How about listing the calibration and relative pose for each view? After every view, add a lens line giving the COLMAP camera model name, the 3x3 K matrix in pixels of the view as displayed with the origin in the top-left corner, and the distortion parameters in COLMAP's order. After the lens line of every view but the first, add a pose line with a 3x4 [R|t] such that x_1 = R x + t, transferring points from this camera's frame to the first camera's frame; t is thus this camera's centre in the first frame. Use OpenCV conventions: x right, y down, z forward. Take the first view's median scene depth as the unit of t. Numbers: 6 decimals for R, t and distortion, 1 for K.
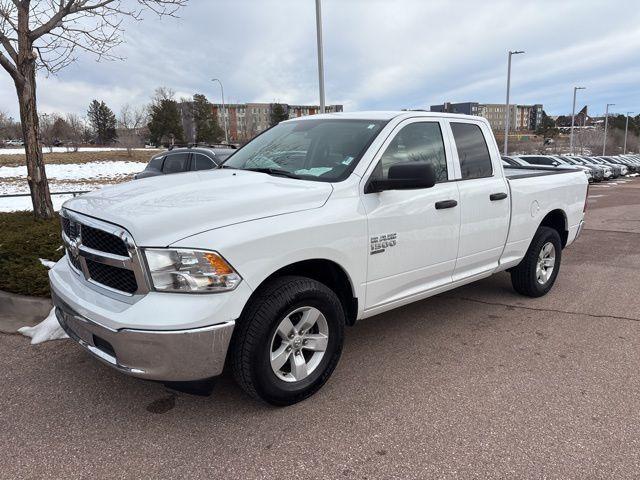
lens RADIAL K [[485.8, 0, 325.7], [0, 485.8, 242.7], [0, 0, 1]] dist [0.039228, -0.027246]
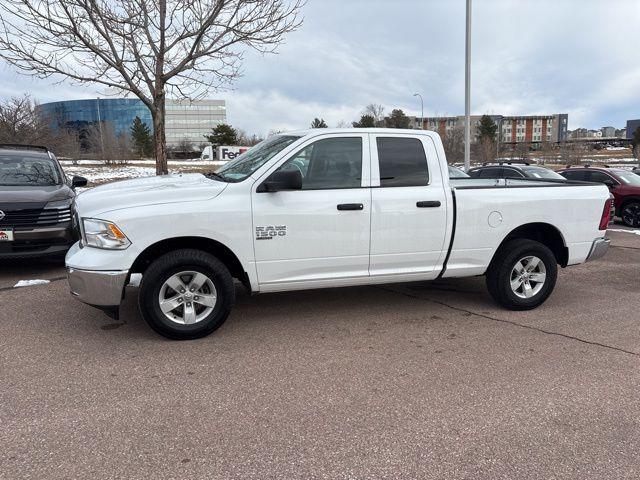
lens RADIAL K [[485.8, 0, 323.6], [0, 485.8, 242.1], [0, 0, 1]] dist [0.039228, -0.027246]
pose [[0.908663, 0.076707, -0.410424, 0.497711], [-0.087744, 0.996110, -0.008091, 0.015969], [0.408207, 0.043364, 0.911859, -0.067186]]
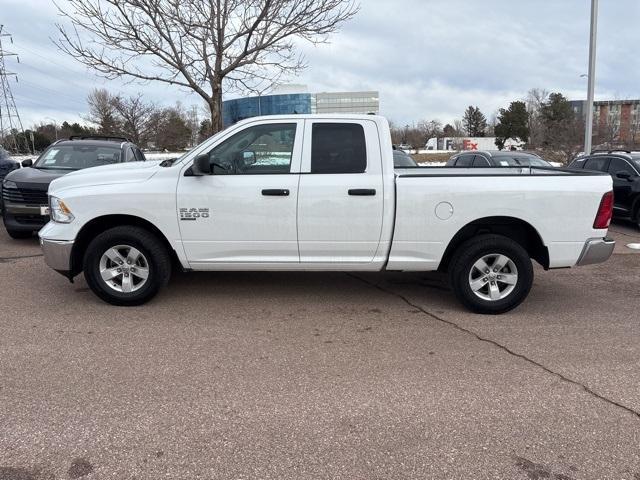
lens RADIAL K [[485.8, 0, 321.4], [0, 485.8, 239.8], [0, 0, 1]] dist [0.039228, -0.027246]
pose [[0.730232, 0.127798, -0.671140, 0.842693], [-0.135696, 0.989908, 0.040853, -0.019862], [0.669587, 0.061239, 0.740204, 0.149396]]
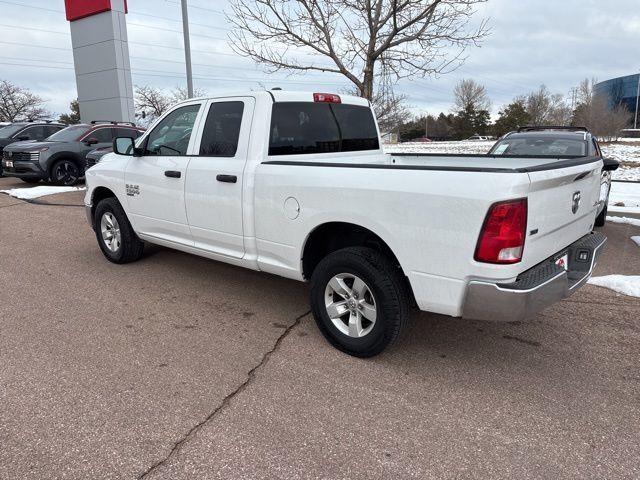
lens RADIAL K [[485.8, 0, 322.0], [0, 485.8, 241.6], [0, 0, 1]] dist [0.039228, -0.027246]
pose [[0.094949, 0.209027, -0.973290, 1.100068], [-0.192307, 0.963141, 0.188087, -0.159163], [0.976731, 0.169311, 0.131647, 0.907686]]
